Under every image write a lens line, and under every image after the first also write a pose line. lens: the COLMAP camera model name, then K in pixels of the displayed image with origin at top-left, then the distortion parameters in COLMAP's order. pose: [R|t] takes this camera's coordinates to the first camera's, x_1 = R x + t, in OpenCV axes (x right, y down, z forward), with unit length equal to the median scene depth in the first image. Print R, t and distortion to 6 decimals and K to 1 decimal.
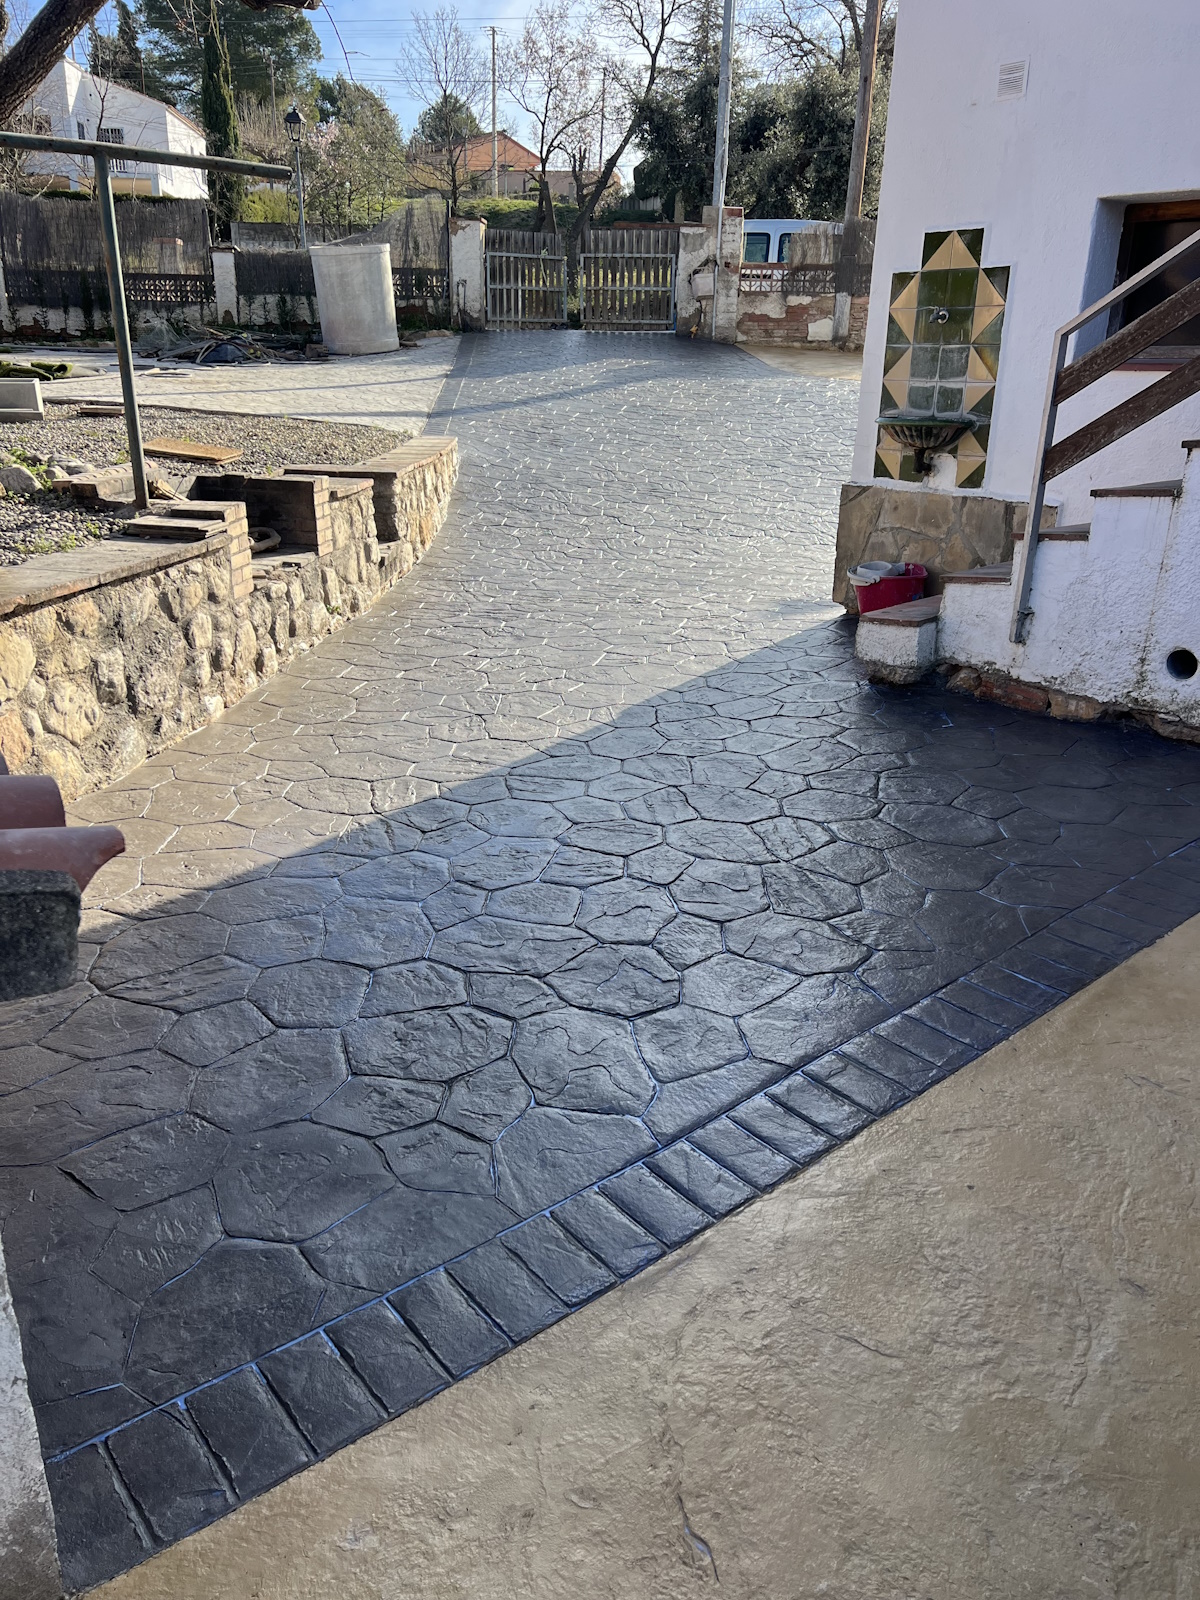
lens RADIAL K [[1200.6, 0, 600.0], [0, 1200.6, 800.0], [0, 0, 1]] dist [0.005954, -0.001529]
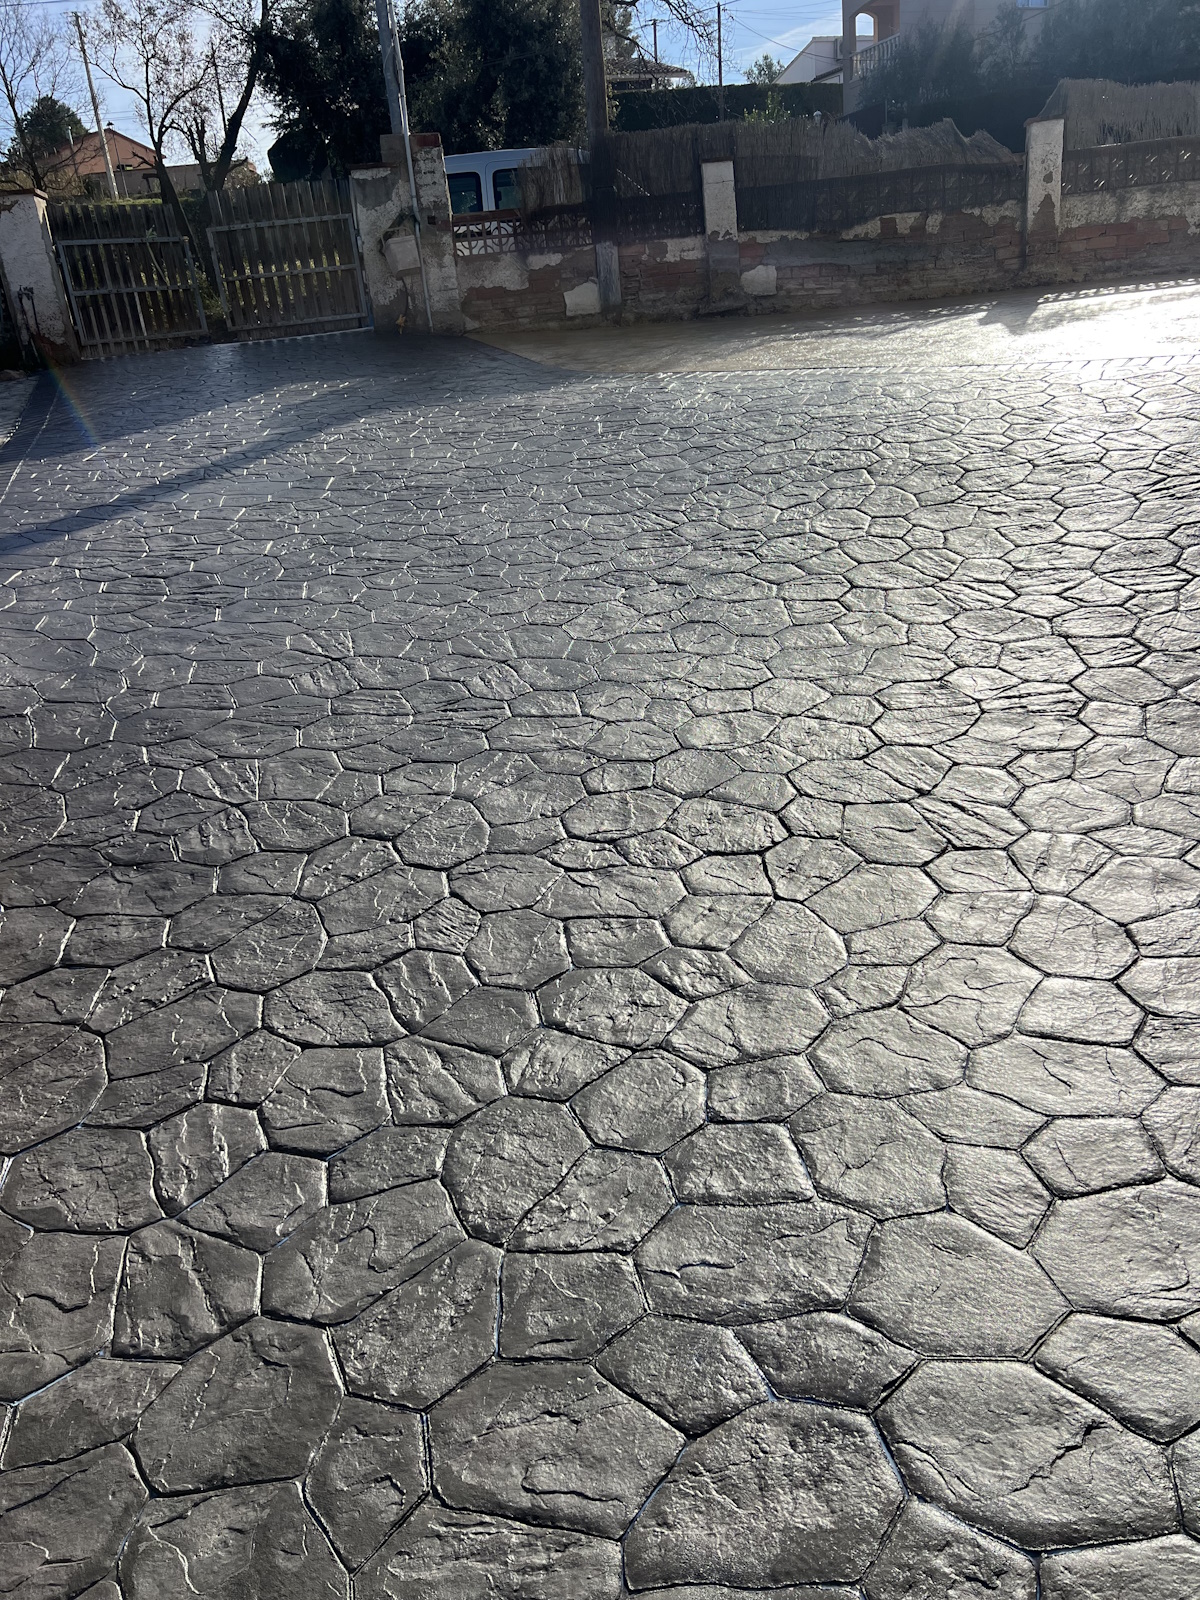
lens RADIAL K [[1200.6, 0, 600.0], [0, 1200.6, 800.0], [0, 0, 1]] dist [0.005954, -0.001529]
pose [[0.961781, -0.198312, 0.188811, 0.004624], [0.196033, 0.980112, 0.030862, -0.126058], [-0.191176, 0.007331, 0.981528, 0.315825]]
